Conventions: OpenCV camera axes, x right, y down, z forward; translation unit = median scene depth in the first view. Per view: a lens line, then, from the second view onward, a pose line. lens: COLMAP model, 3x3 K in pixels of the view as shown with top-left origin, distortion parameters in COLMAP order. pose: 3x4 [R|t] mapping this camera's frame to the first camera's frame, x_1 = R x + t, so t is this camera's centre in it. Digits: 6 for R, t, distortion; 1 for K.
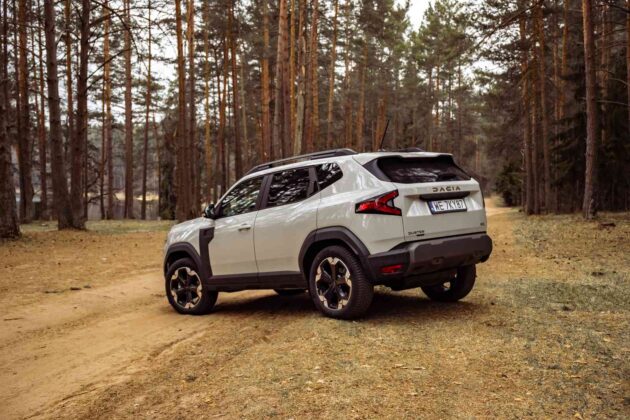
lens RADIAL K [[744.2, 0, 324.8], [0, 744.2, 222.4], [0, 0, 1]] dist [0.003695, 0.047393]
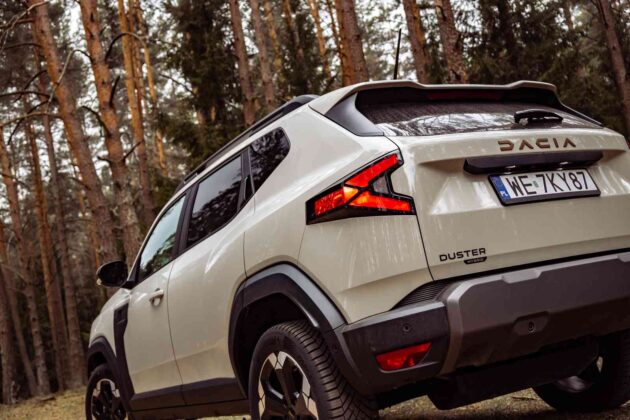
lens RADIAL K [[786.8, 0, 315.0], [0, 786.8, 210.0], [0, 0, 1]] dist [-0.001876, -0.018058]
pose [[0.974067, -0.119699, -0.192002, 0.118344], [0.094191, 0.986095, -0.136908, 0.035797], [0.205720, 0.115273, 0.971798, 0.540245]]
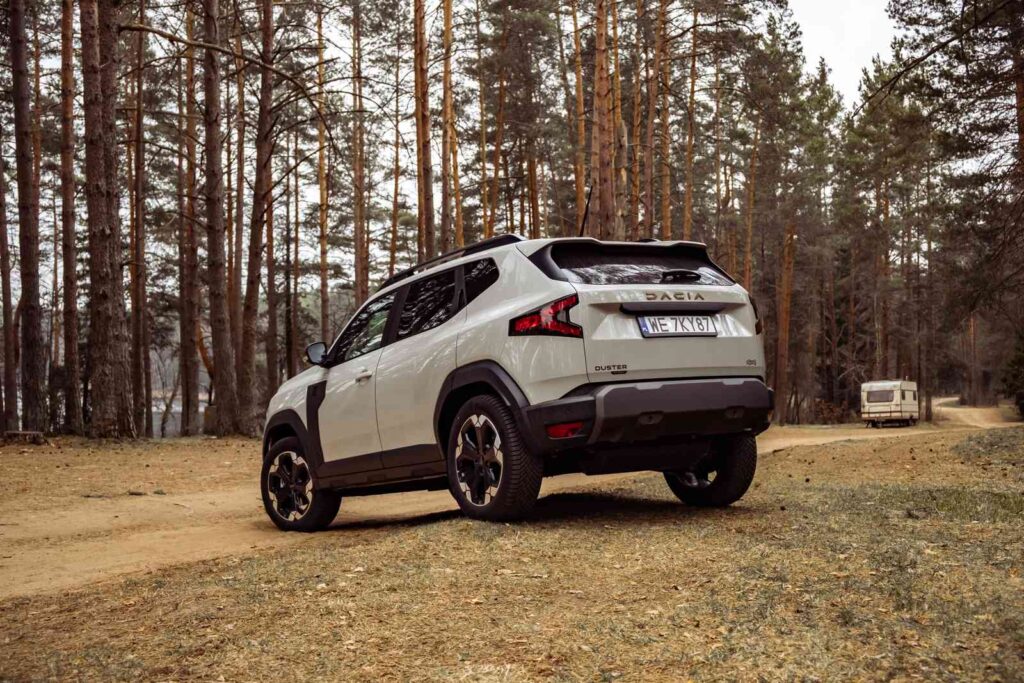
lens RADIAL K [[1252.5, 0, 512.0], [0, 1252.5, 341.5], [0, 0, 1]] dist [0.002802, -0.044525]
pose [[0.987968, -0.005762, -0.154553, 0.180440], [-0.007612, 0.996283, -0.085803, 0.070489], [0.154473, 0.085947, 0.984252, 0.031631]]
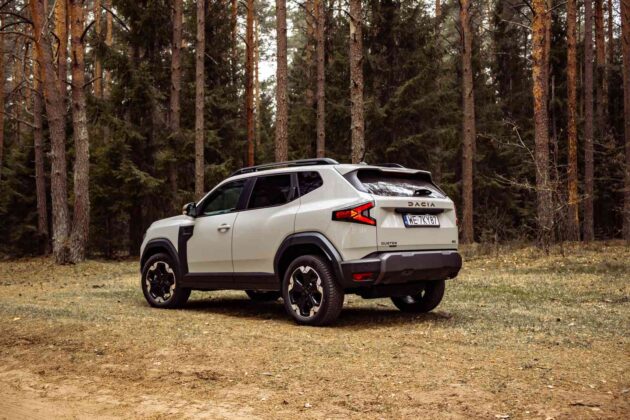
lens RADIAL K [[770.6, 0, 315.0], [0, 770.6, 210.0], [0, 0, 1]] dist [0.002802, -0.044525]
pose [[0.996782, 0.078916, 0.014037, 0.000550], [-0.078335, 0.996202, -0.038020, 0.014849], [-0.016985, 0.036798, 0.999178, -0.070878]]
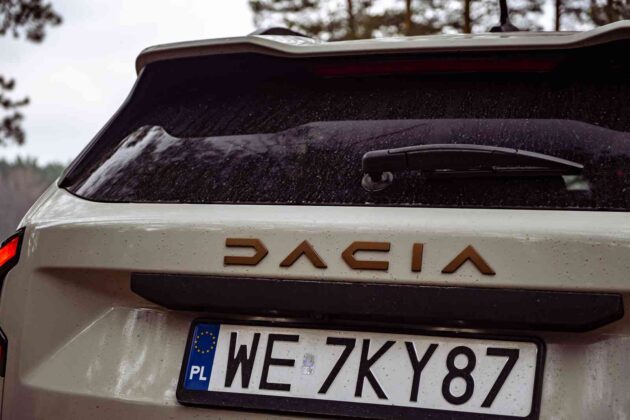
lens RADIAL K [[1243.0, 0, 315.0], [0, 1243.0, 210.0], [0, 0, 1]] dist [-0.013138, -0.046463]
pose [[0.437667, 0.076283, -0.895895, 0.365043], [-0.076568, 0.995937, 0.047397, -0.062551], [0.895871, 0.047853, 0.441730, 0.846636]]
